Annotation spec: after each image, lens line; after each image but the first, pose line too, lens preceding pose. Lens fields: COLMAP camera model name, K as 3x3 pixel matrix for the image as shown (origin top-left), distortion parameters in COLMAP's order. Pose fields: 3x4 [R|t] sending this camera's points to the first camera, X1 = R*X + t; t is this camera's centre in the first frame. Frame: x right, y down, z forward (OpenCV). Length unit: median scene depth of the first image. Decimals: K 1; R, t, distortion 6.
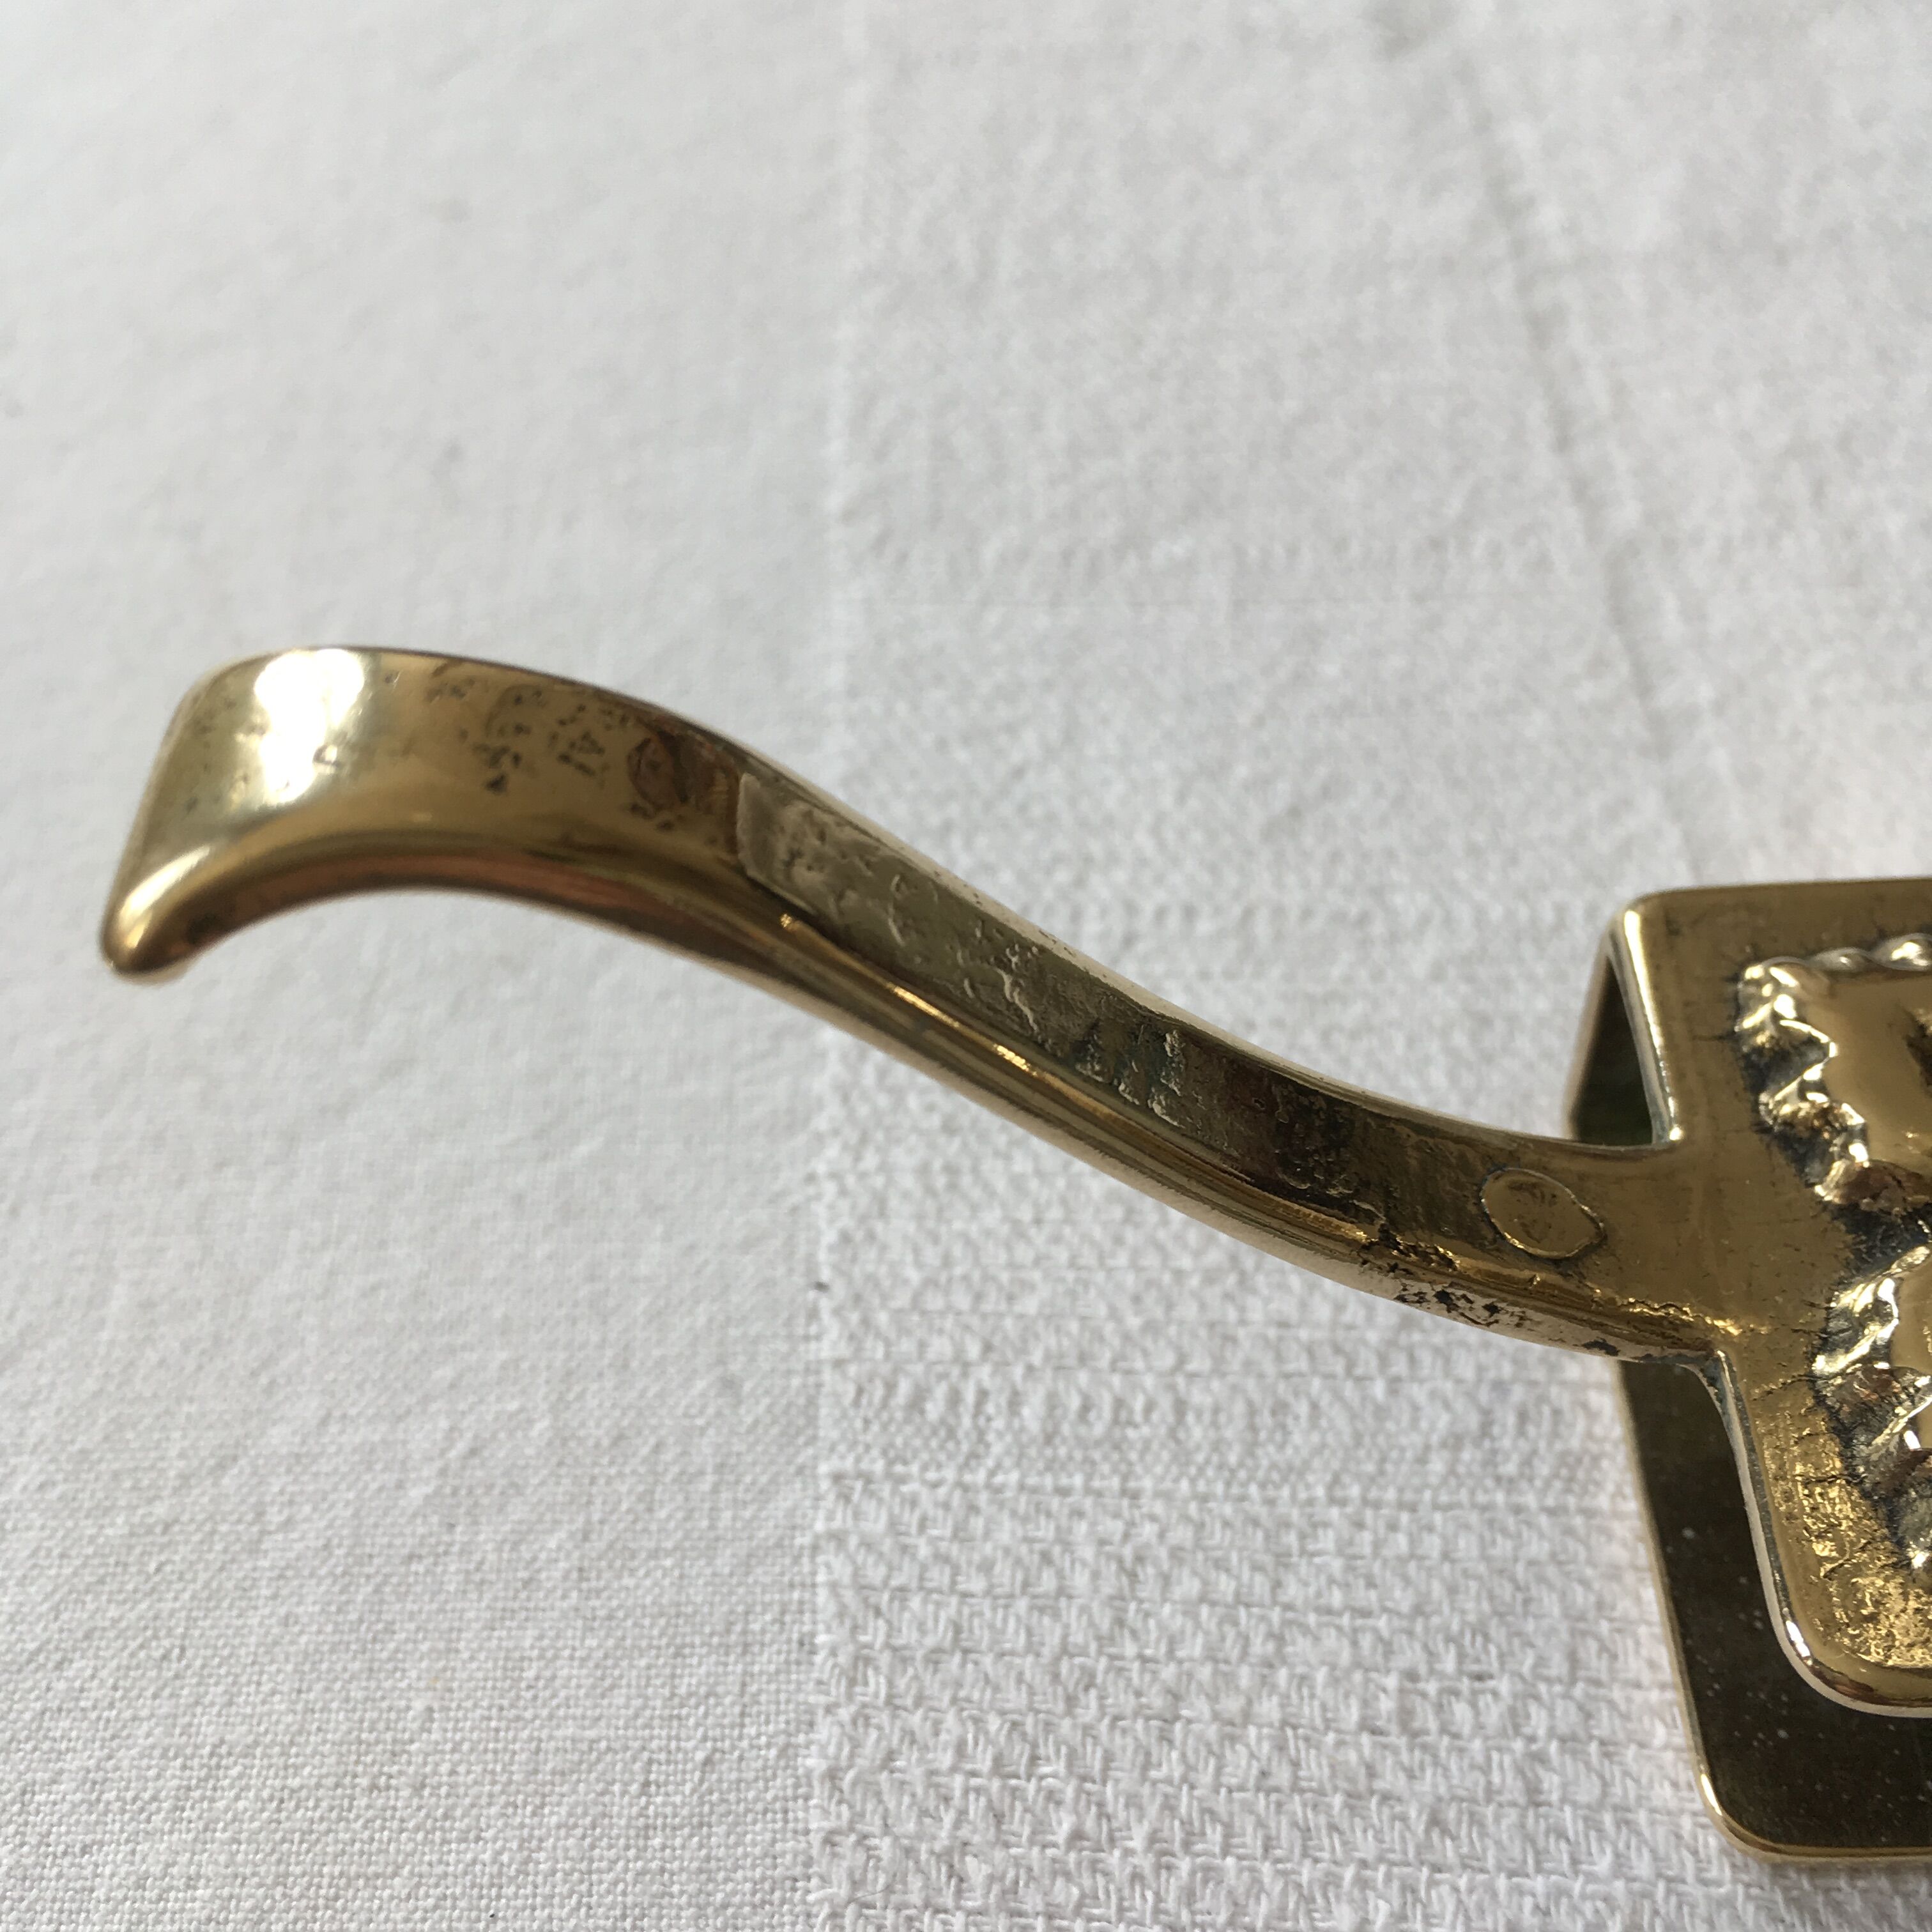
lens RADIAL K [[2256.9, 0, 966.0], [0, 2256.9, 966.0], [0, 0, 1]] dist [0.070385, -0.165424]
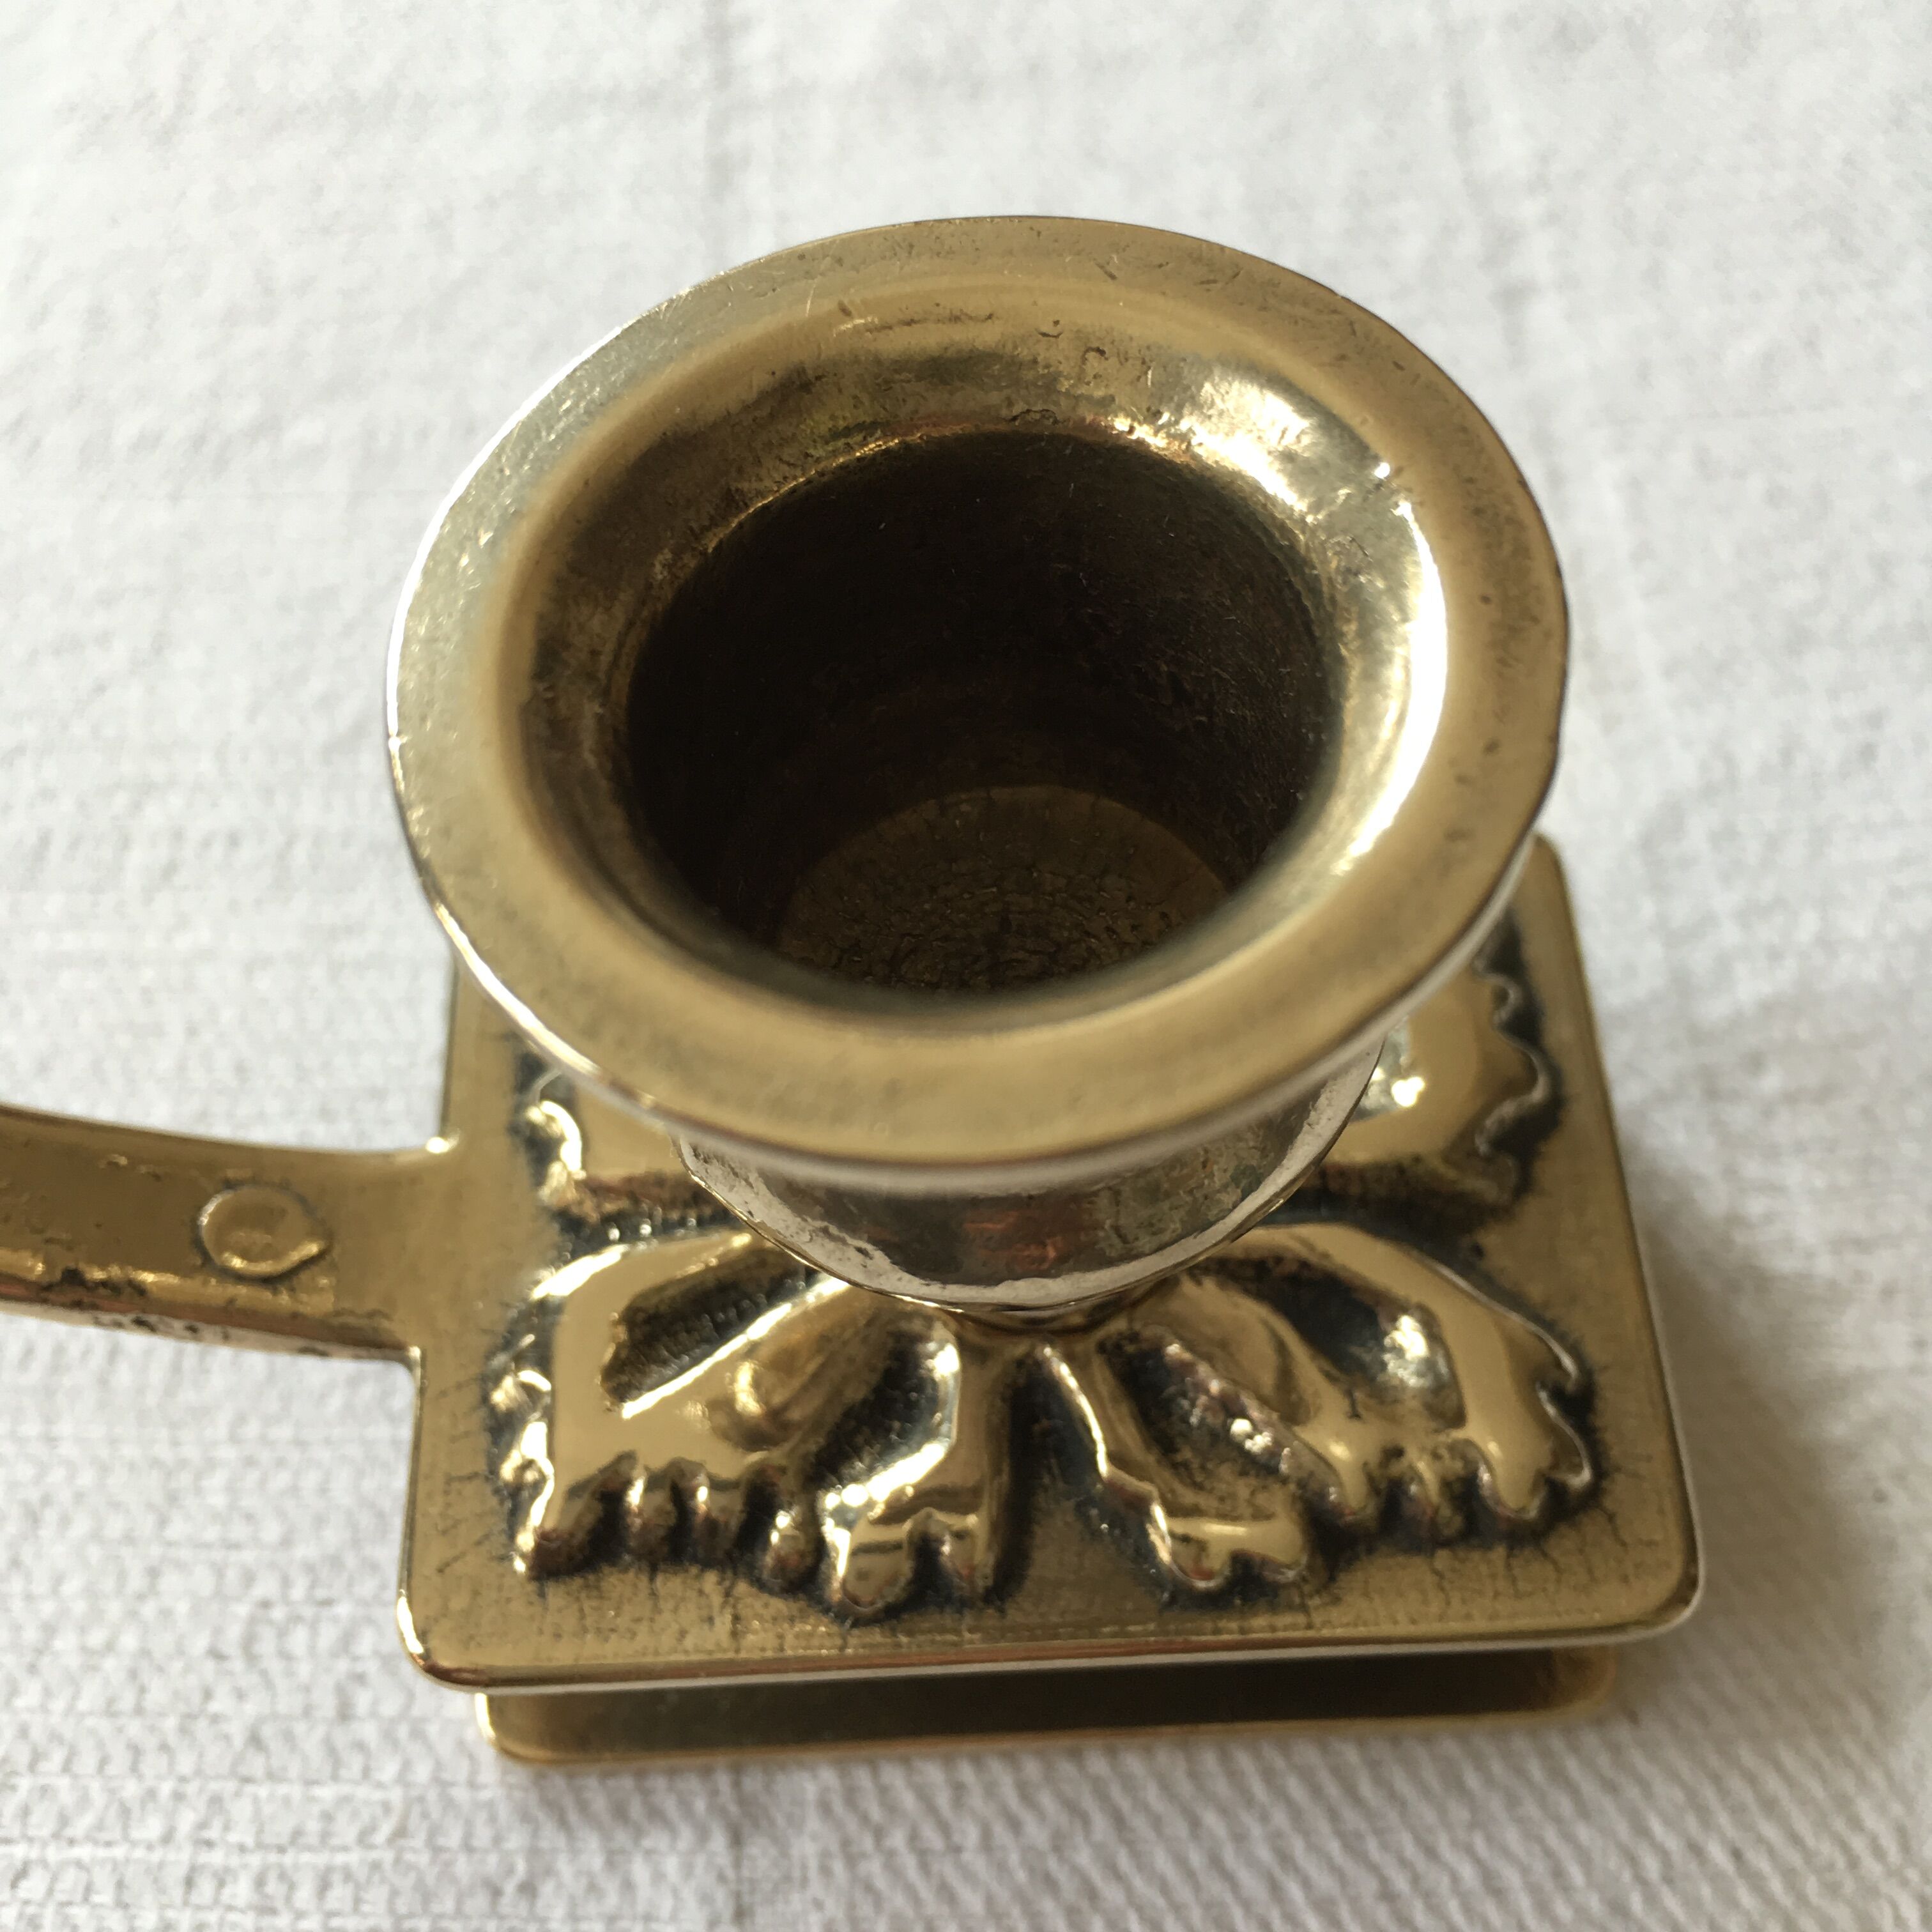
lens RADIAL K [[2256.9, 0, 966.0], [0, 2256.9, 966.0], [0, 0, 1]] dist [0.070385, -0.165424]
pose [[0.998583, -0.027097, 0.045793, 0.466943], [0.018877, 0.985046, 0.171252, -0.168369], [-0.049749, -0.170145, 0.984162, -0.054767]]
